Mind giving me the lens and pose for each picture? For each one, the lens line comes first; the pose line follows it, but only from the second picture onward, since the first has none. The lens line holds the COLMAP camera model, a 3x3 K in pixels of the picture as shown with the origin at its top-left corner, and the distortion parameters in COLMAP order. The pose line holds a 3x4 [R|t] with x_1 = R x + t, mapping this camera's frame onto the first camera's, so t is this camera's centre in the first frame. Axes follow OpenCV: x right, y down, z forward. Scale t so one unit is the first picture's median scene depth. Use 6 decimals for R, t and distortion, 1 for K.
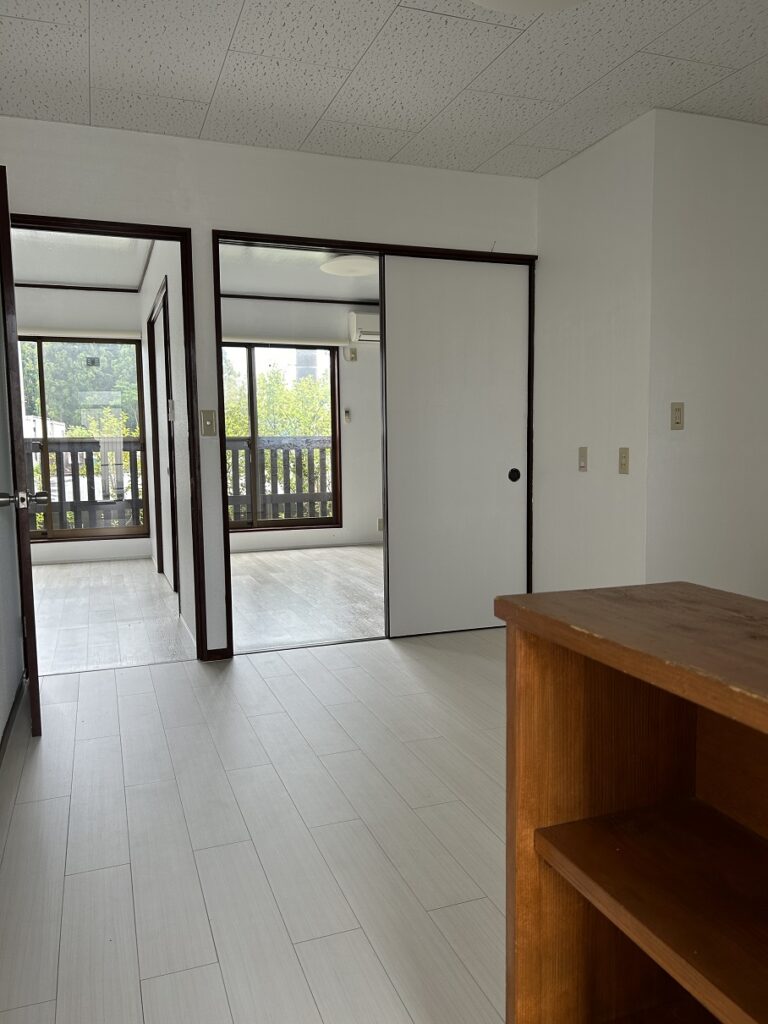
lens RADIAL K [[774.2, 0, 379.8], [0, 774.2, 515.7], [0, 0, 1]] dist [-0.005868, 0.016594]
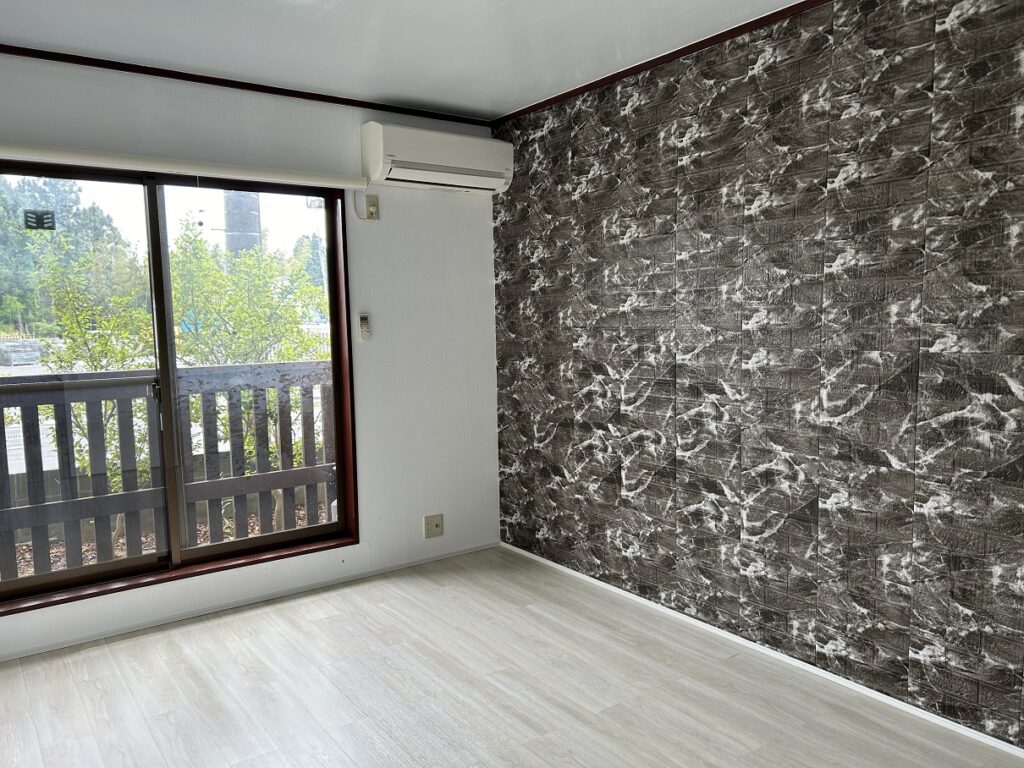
lens RADIAL K [[774.2, 0, 521.0], [0, 774.2, 379.0], [0, 0, 1]] dist [-0.005868, 0.016594]
pose [[0.959956, -0.028872, 0.278660, -0.084981], [0.034490, 0.999288, -0.015280, -0.081669], [-0.278021, 0.024279, 0.960268, 0.475604]]
